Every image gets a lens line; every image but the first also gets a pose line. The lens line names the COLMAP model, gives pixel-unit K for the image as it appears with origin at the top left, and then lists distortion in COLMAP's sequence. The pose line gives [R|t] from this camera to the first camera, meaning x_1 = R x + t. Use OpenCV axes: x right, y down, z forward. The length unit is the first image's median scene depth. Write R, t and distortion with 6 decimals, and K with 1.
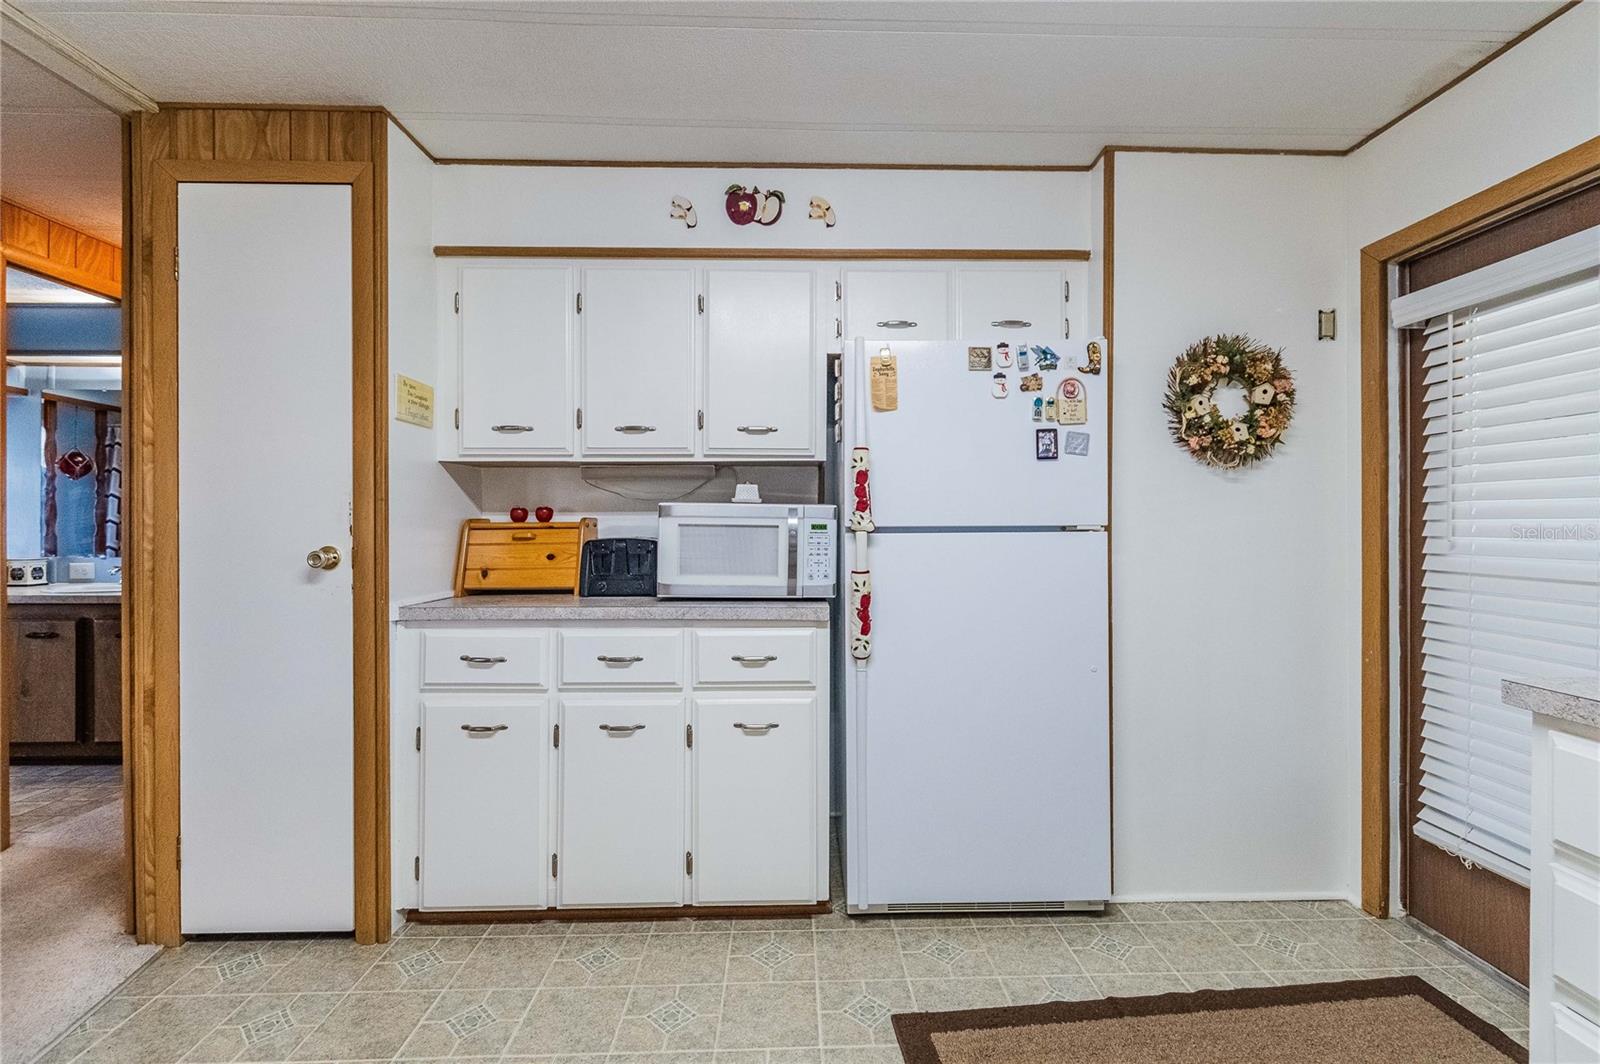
lens RADIAL K [[712.6, 0, 817.3], [0, 712.6, 525.1], [0, 0, 1]] dist [0.001117, -0.000305]
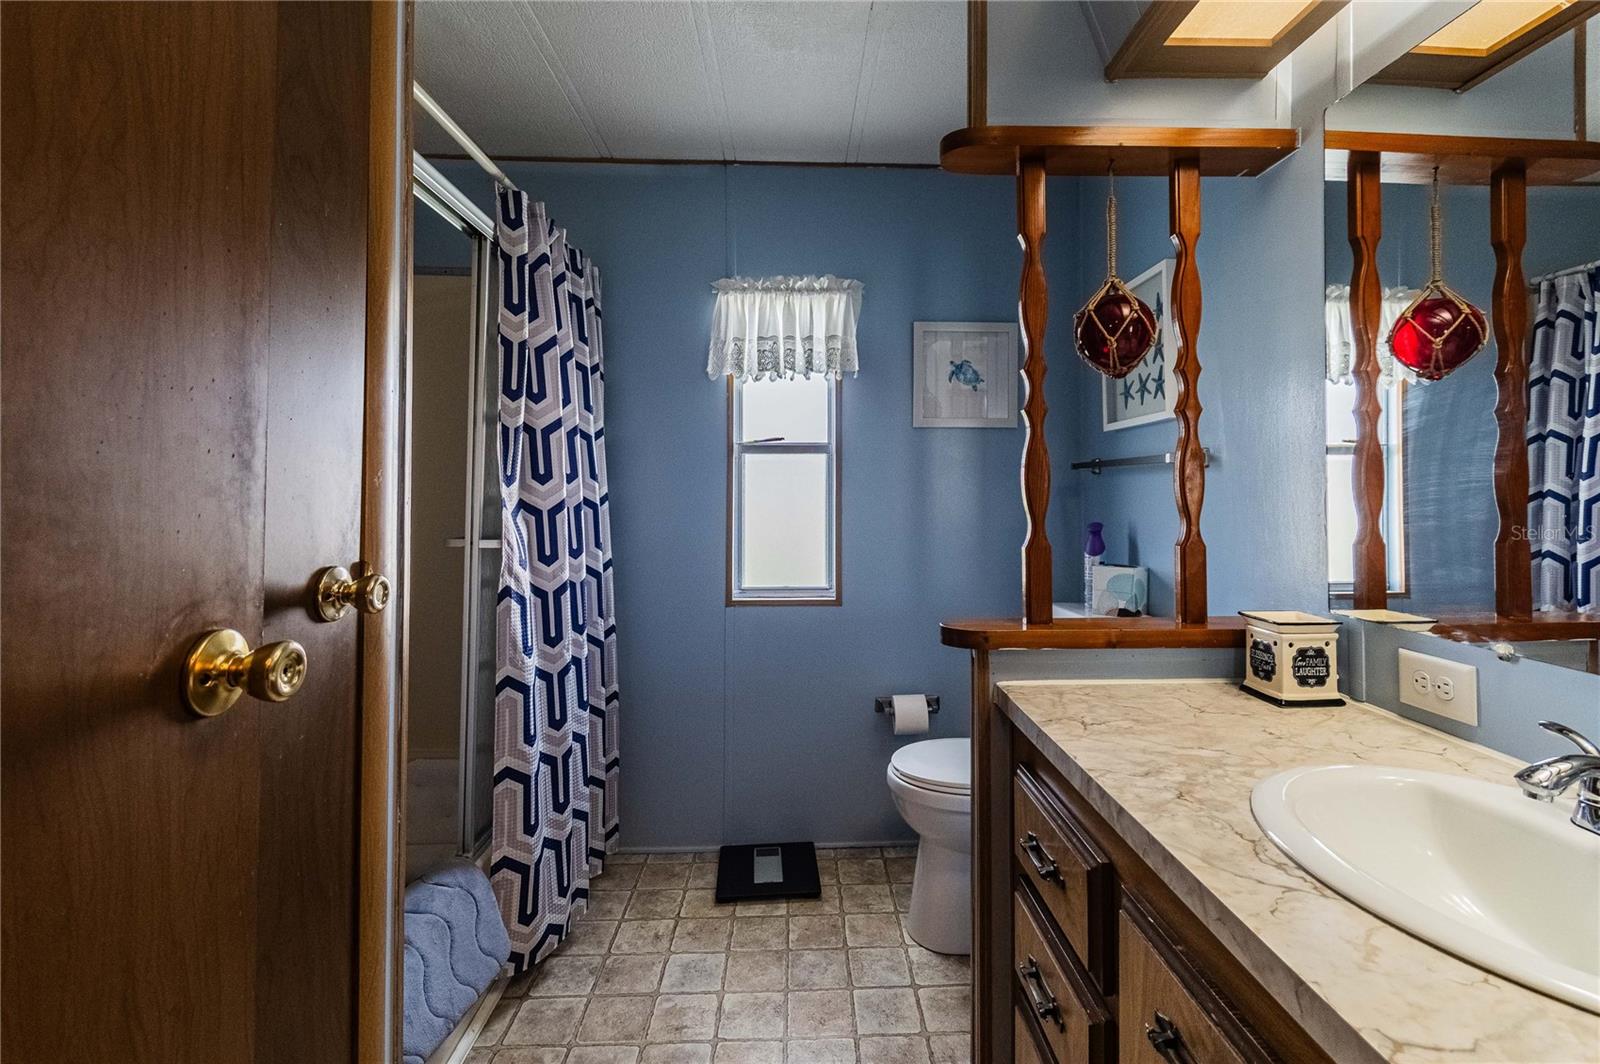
lens RADIAL K [[713.4, 0, 811.6], [0, 713.4, 520.7], [0, 0, 1]] dist [0.000248, -0.005378]
pose [[-0.010454, -0.011548, -0.999879, -0.763611], [-0.000955, 0.999933, -0.011539, 0.006557], [0.999945, 0.000834, -0.010465, 0.771056]]
